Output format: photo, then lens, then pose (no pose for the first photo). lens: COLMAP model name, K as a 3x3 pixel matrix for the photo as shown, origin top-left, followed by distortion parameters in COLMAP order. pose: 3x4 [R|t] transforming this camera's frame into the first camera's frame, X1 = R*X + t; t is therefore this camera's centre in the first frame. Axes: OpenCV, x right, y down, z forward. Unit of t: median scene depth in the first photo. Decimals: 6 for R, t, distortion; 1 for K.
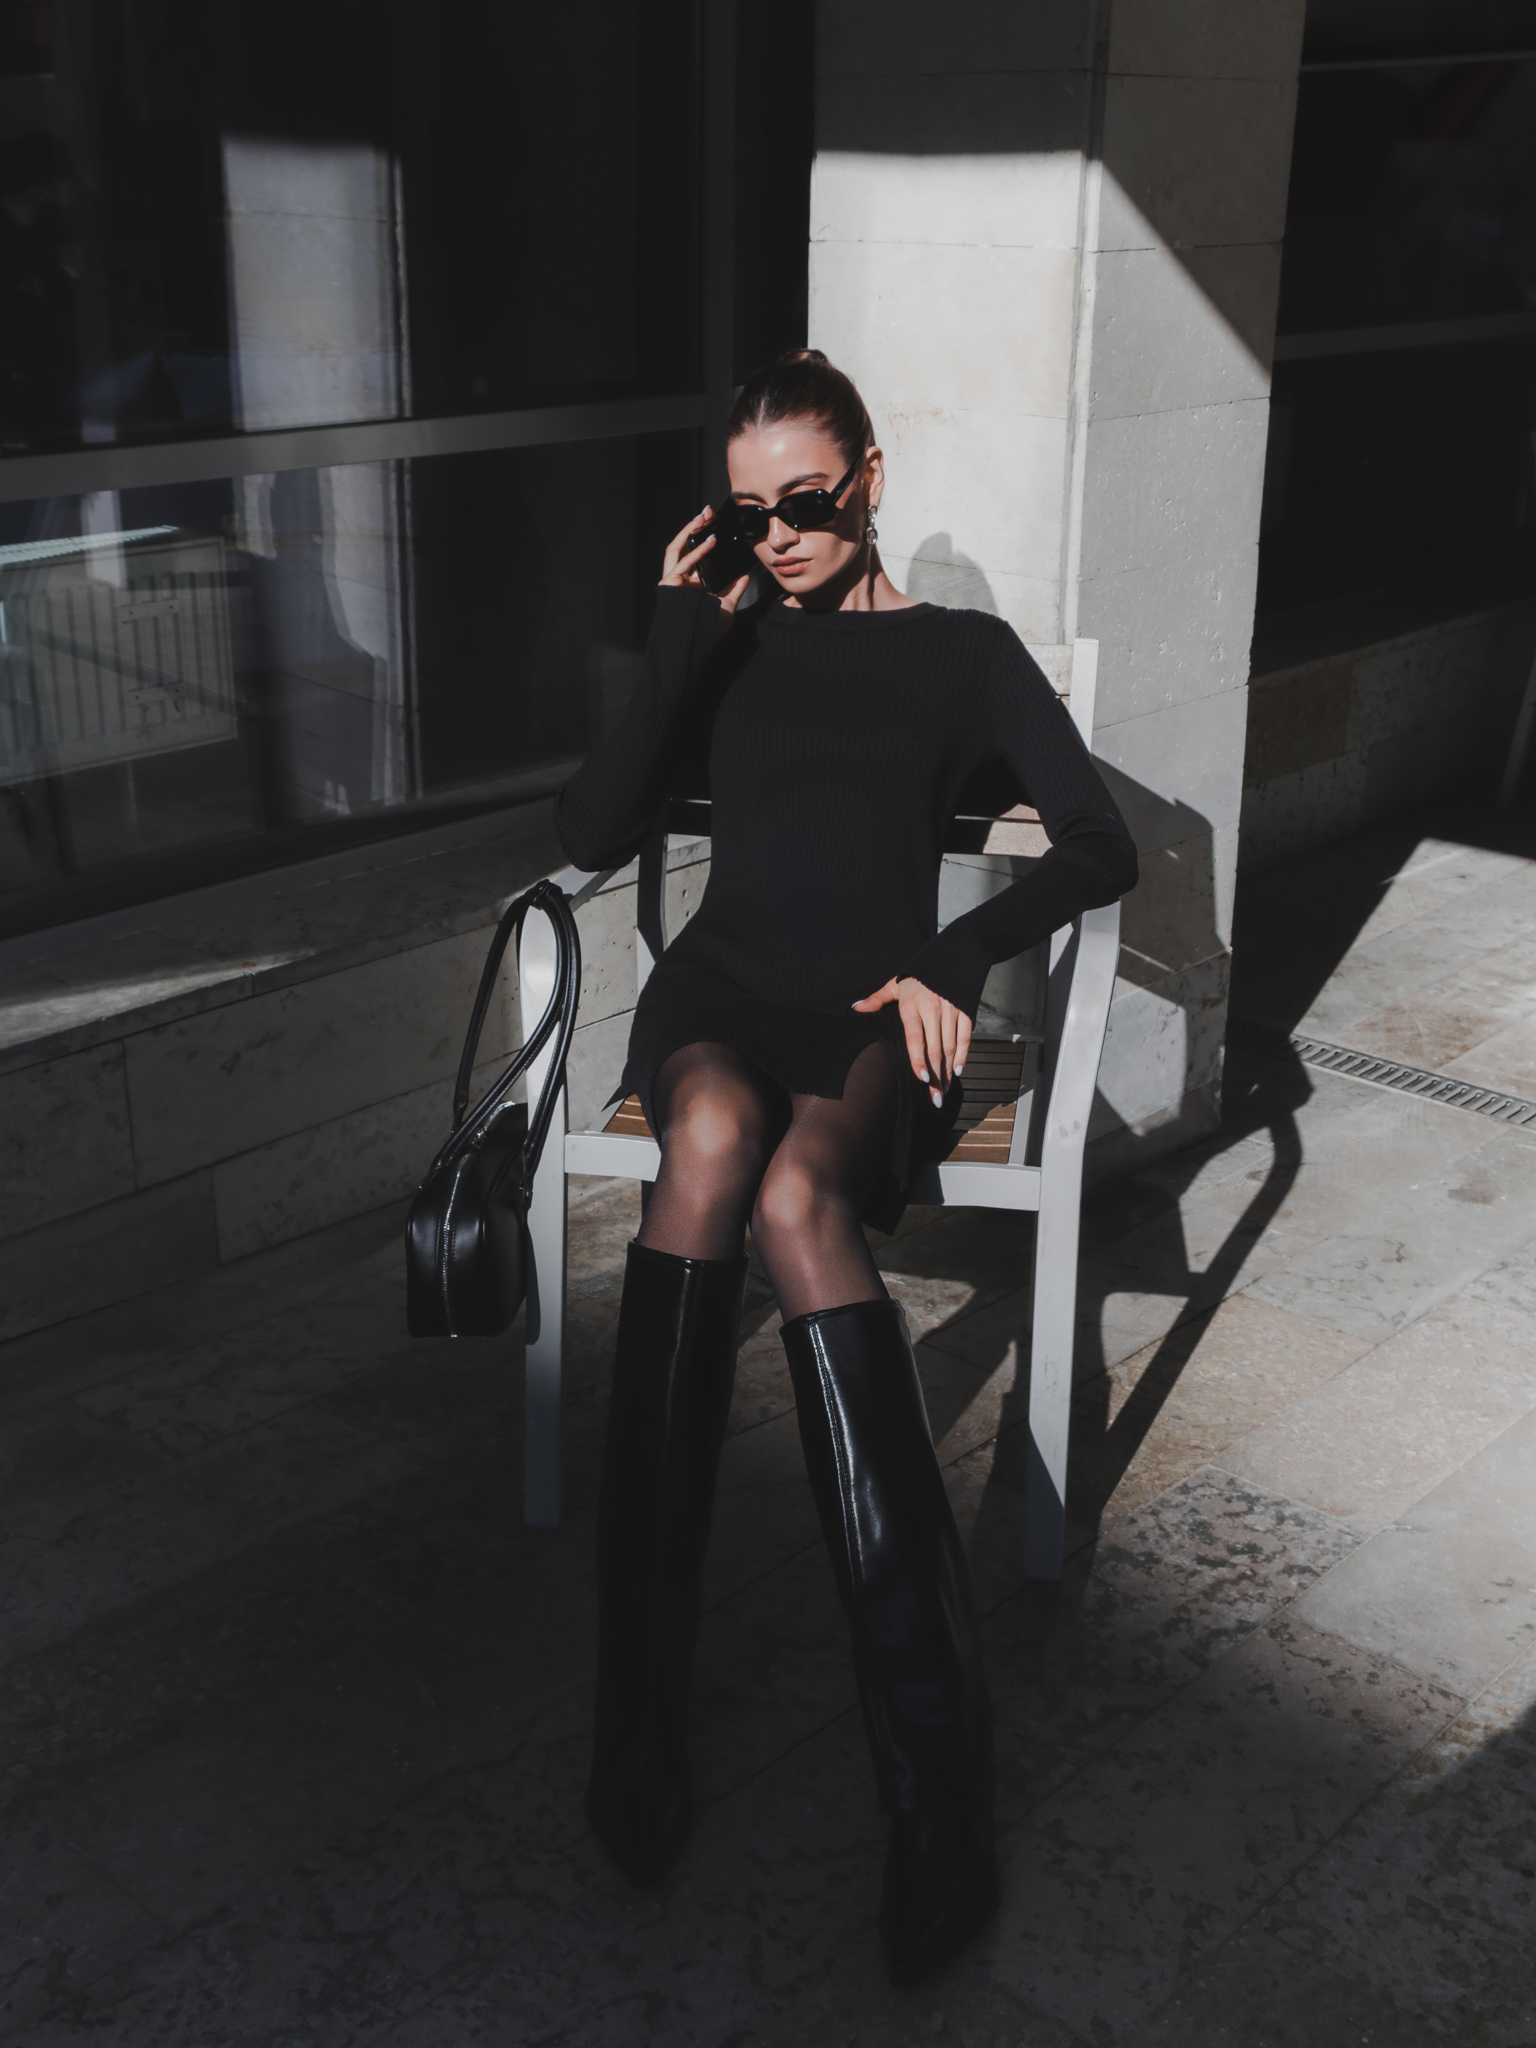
lens RADIAL K [[2236.1, 0, 760.2], [0, 2236.1, 915.0], [0, 0, 1]] dist [0.025090, 0.010661]
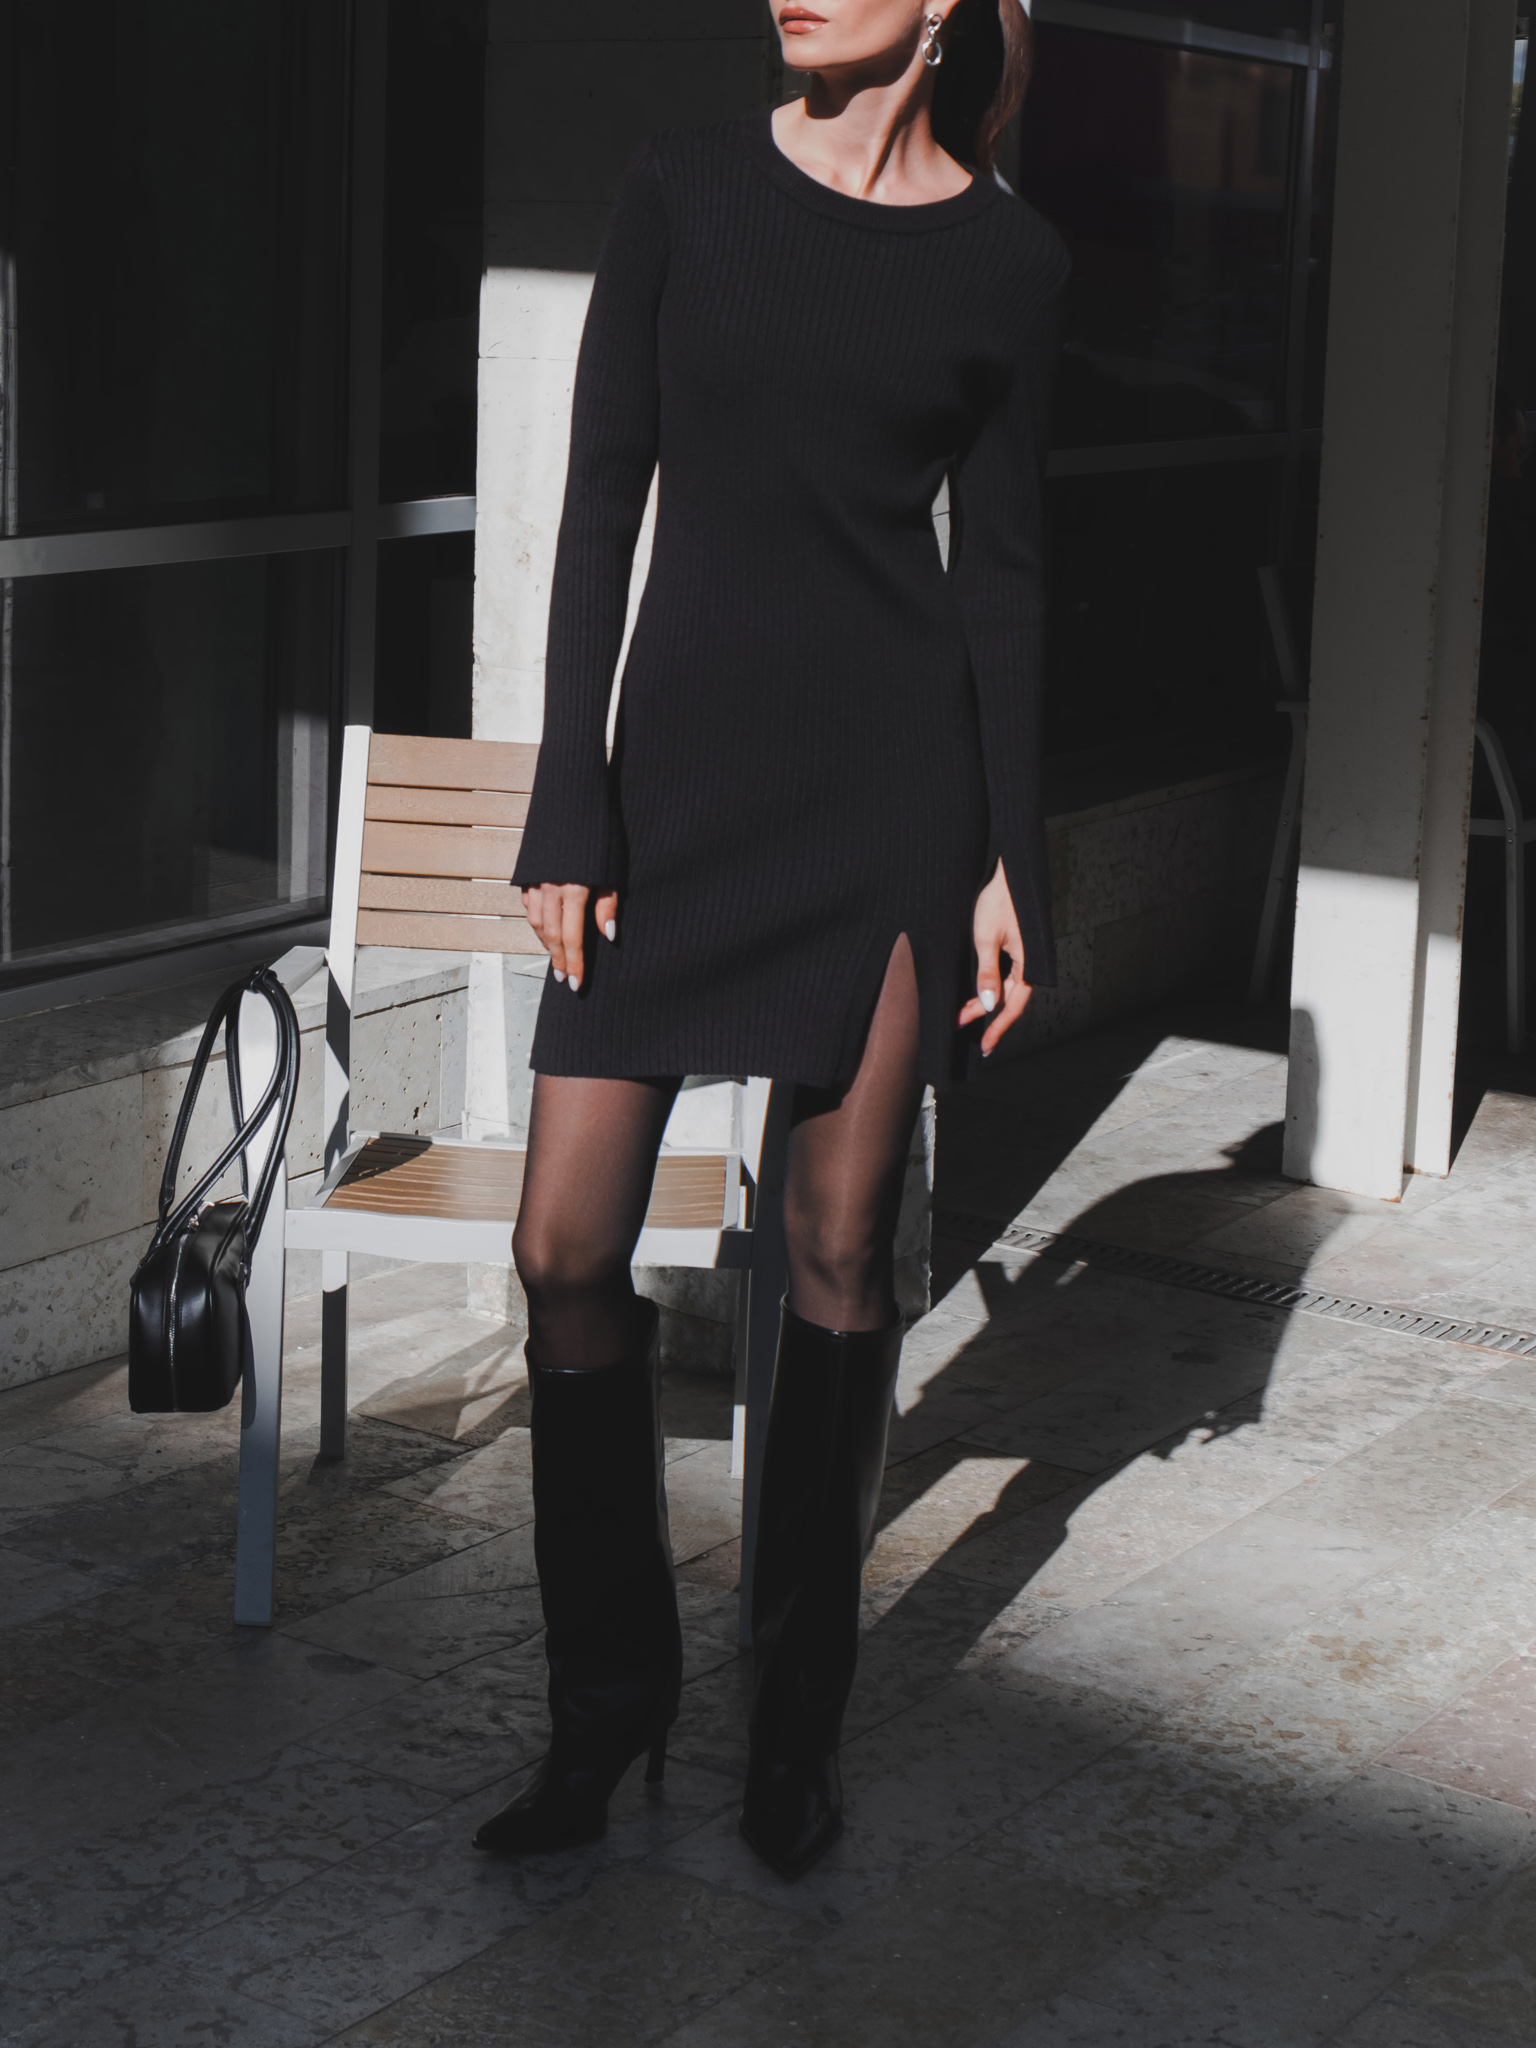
lens RADIAL K [[3404.6, 0, 728.4], [0, 3404.6, 723.8], [0, 0, 1]] dist [-0.030650, 0.092949]
pose [[0.990272, -0.000965, 0.139142, -0.086478], [0.025152, 0.984745, -0.172175, 0.127690], [-0.136853, 0.174000, 0.975190, -0.482350]]
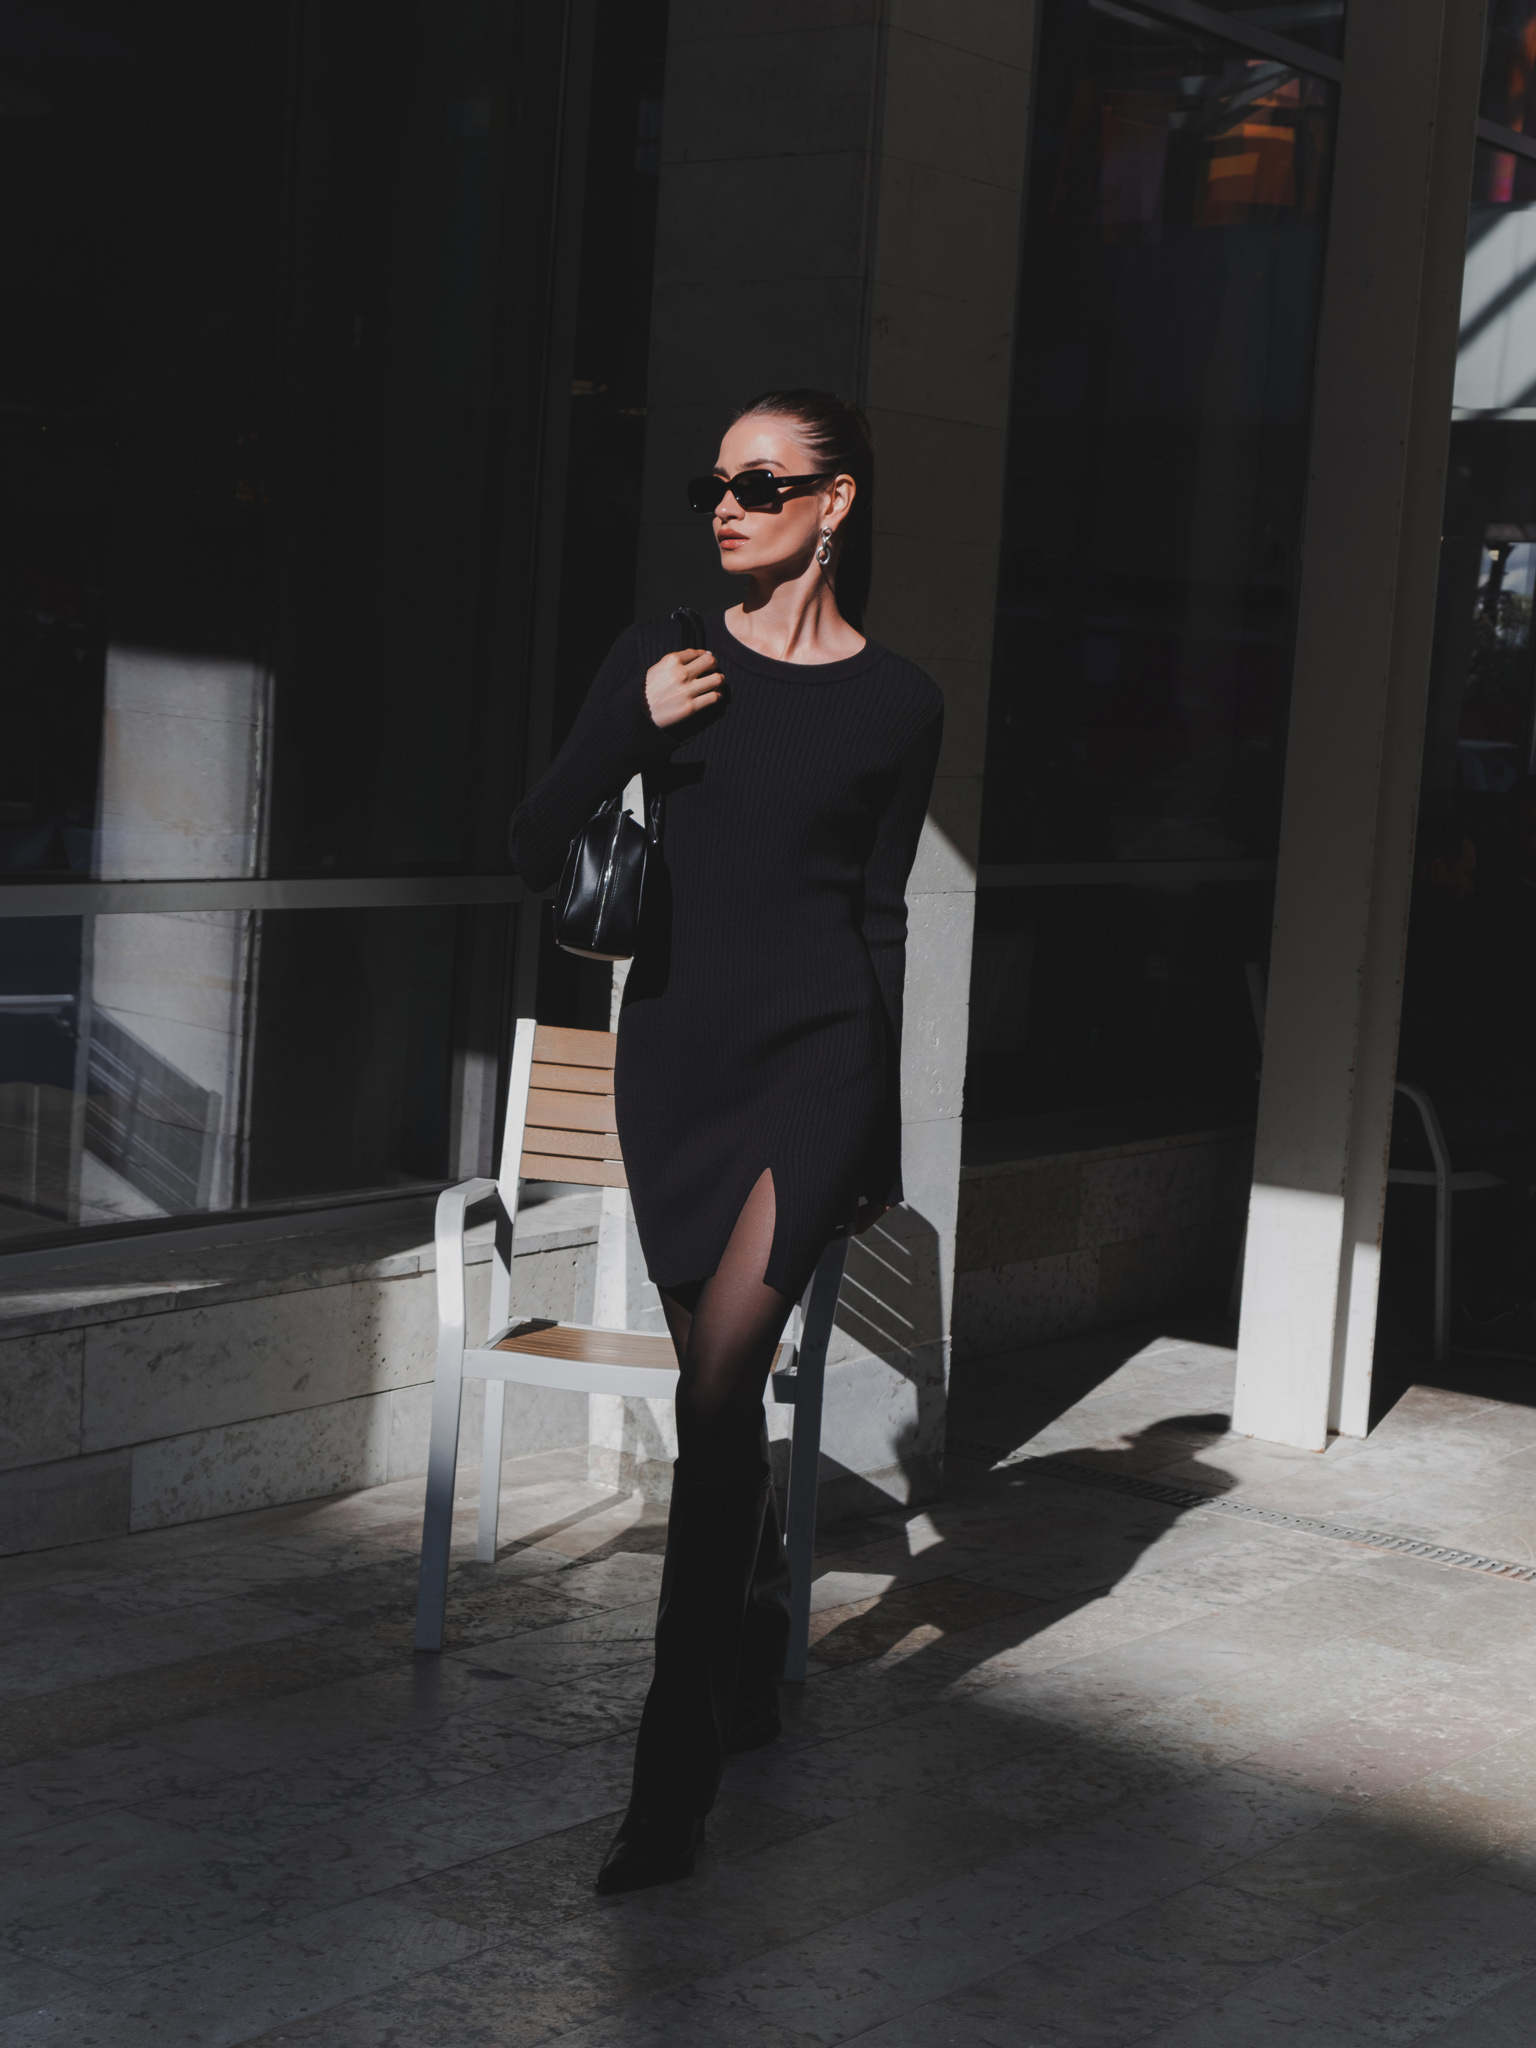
lens RADIAL K [[3154.4, 0, 768.0], [0, 3154.4, 1024.0], [0, 0, 1]] dist [0.023472, 0.013851]
pose [[0.992622, 0.039368, 0.114680, -0.112194], [-0.014077, 0.976843, -0.213494, 0.270026], [-0.120429, 0.210304, 0.970190, -0.848801]]
